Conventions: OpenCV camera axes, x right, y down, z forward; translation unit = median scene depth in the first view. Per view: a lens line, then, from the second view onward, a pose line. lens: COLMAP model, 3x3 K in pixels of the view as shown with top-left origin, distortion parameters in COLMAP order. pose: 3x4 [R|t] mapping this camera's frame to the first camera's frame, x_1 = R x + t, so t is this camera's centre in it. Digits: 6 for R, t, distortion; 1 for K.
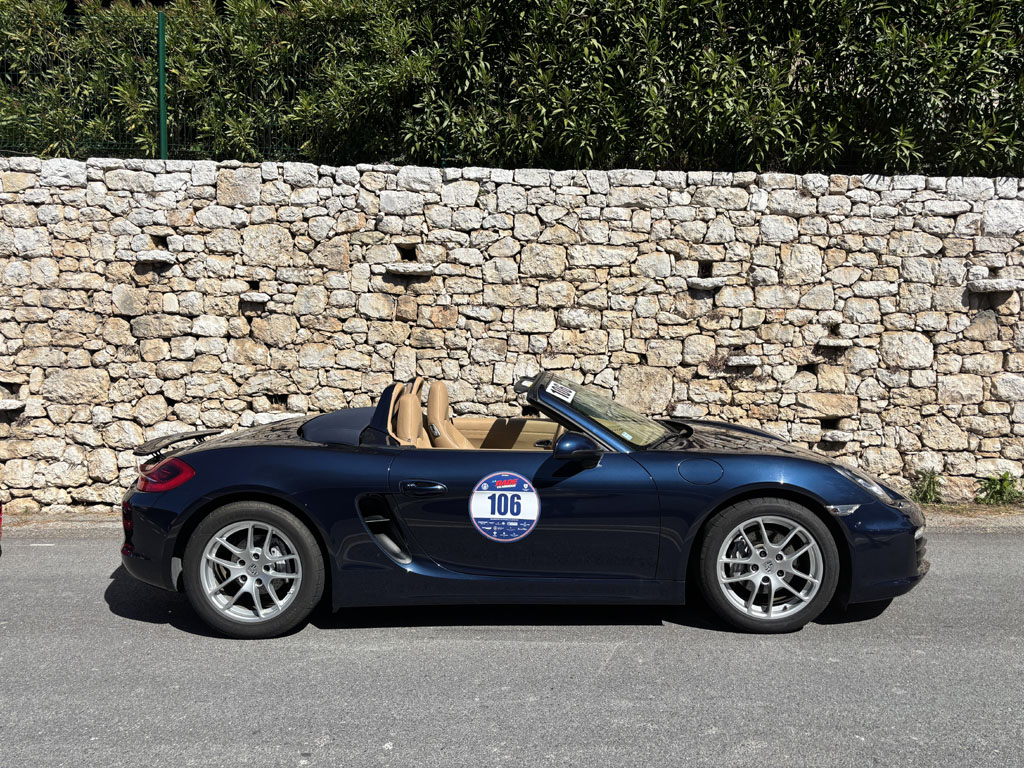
lens RADIAL K [[855.1, 0, 510.4], [0, 855.1, 388.5], [0, 0, 1]] dist [0.041199, -0.017320]
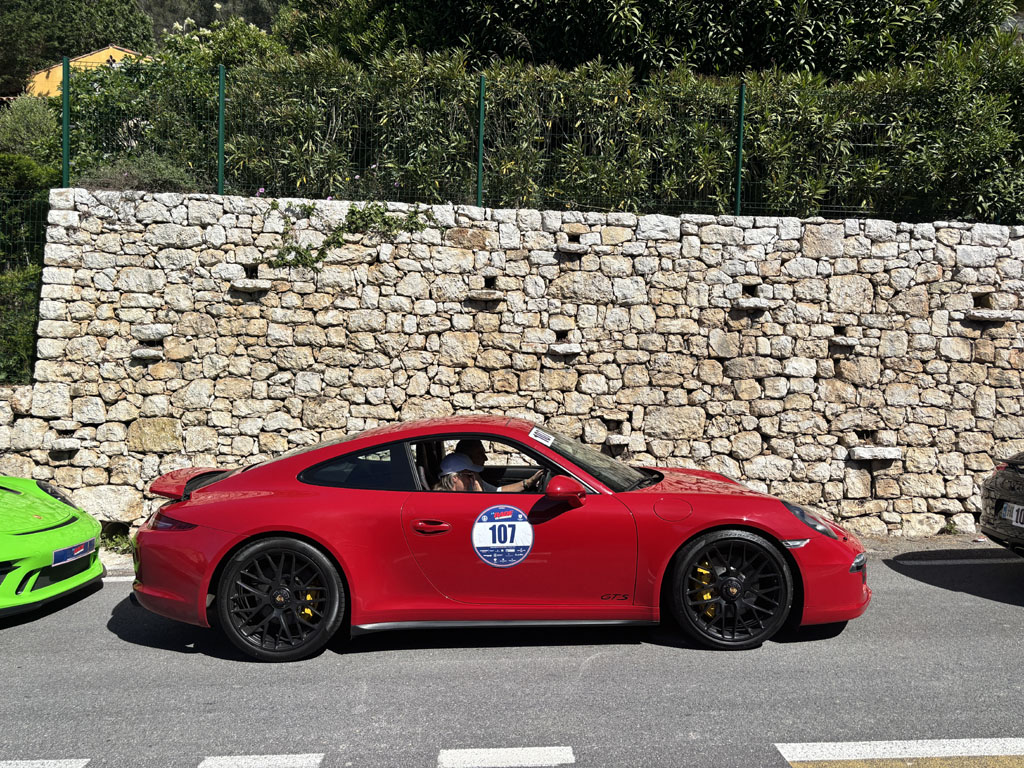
lens RADIAL K [[768.2, 0, 509.7], [0, 768.2, 388.1], [0, 0, 1]] dist [0.042869, -0.011482]
pose [[0.996534, 0.000263, 0.083185, -0.797398], [0.004051, 0.998655, -0.051681, 0.002652], [-0.083087, 0.051839, 0.995193, 0.058576]]
